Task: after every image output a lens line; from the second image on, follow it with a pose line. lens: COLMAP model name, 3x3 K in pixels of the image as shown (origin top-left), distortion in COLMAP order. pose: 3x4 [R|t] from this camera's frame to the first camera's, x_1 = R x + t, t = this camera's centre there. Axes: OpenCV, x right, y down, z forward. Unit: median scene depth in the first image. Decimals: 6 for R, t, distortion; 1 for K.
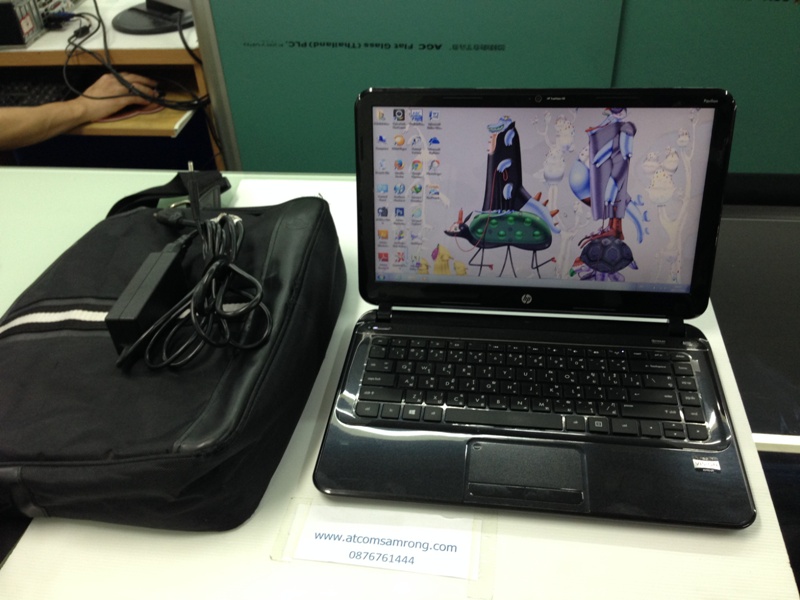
lens RADIAL K [[760.3, 0, 403.2], [0, 760.3, 302.1], [0, 0, 1]] dist [0.084002, -0.153969]
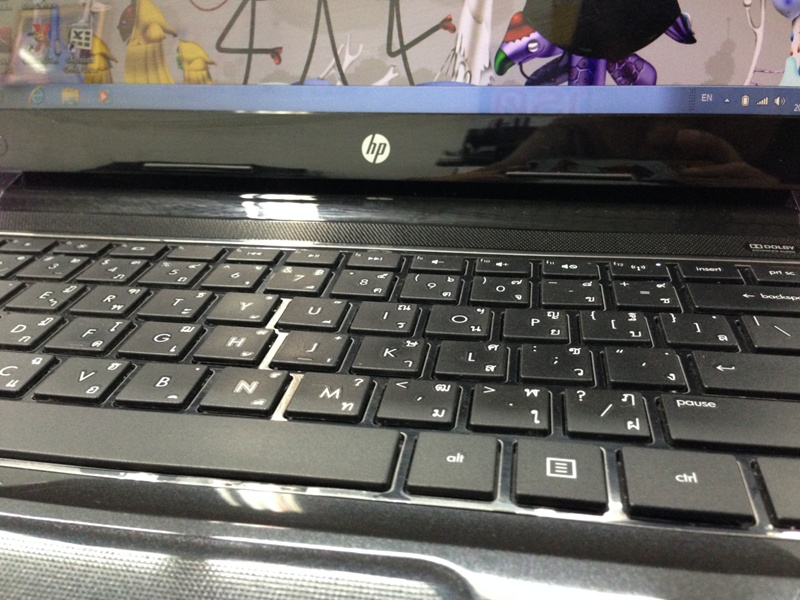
lens RADIAL K [[760.3, 0, 403.2], [0, 760.3, 302.1], [0, 0, 1]] dist [0.084002, -0.153969]
pose [[0.999226, 0.033361, -0.020832, 0.188891], [-0.036989, 0.977133, -0.209385, 0.141054], [0.013370, 0.209994, 0.977611, 0.689310]]
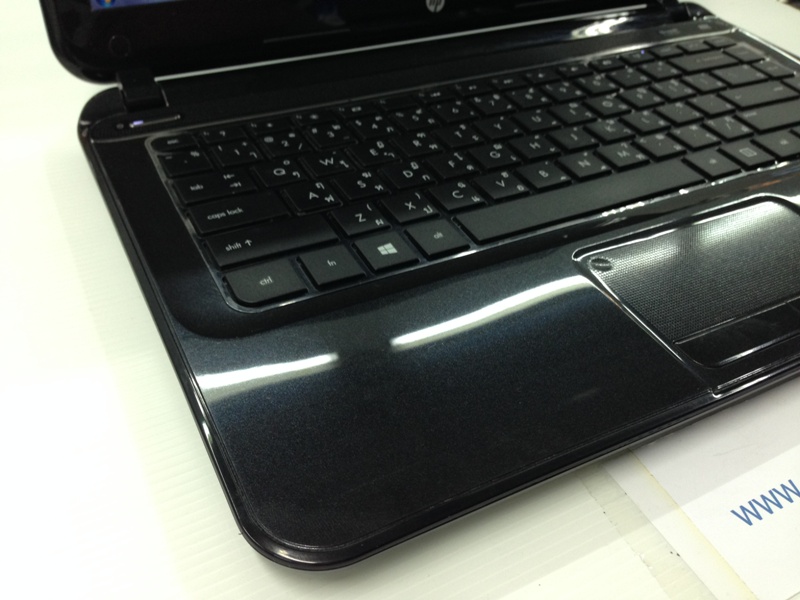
lens RADIAL K [[760.3, 0, 403.2], [0, 760.3, 302.1], [0, 0, 1]] dist [0.084002, -0.153969]
pose [[0.810809, -0.302095, 0.501325, -0.153558], [0.284687, 0.951915, 0.113183, 0.117479], [-0.511411, 0.050951, 0.857824, 0.625933]]
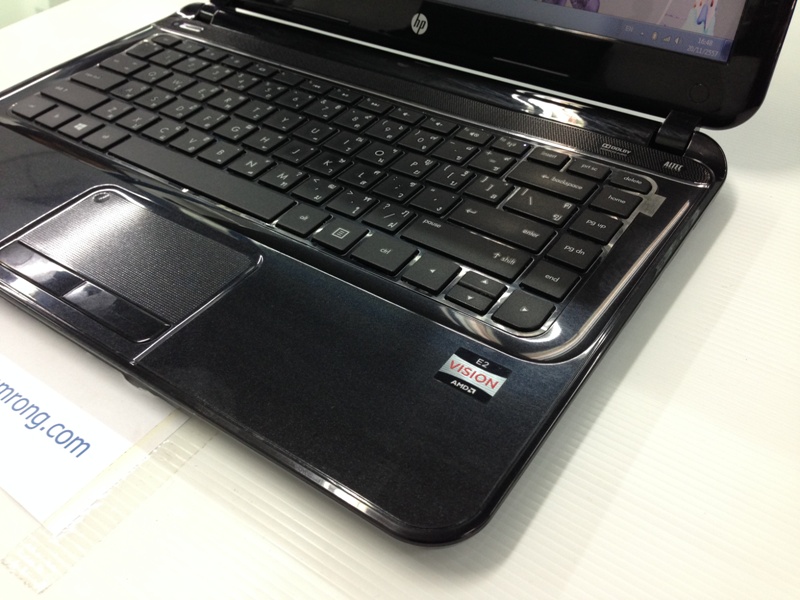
lens RADIAL K [[760.3, 0, 403.2], [0, 760.3, 302.1], [0, 0, 1]] dist [0.084002, -0.153969]
pose [[0.883681, 0.318125, -0.343371, 0.401361], [-0.289814, 0.947889, 0.132346, 0.112185], [0.367580, -0.017438, 0.929828, 0.520412]]
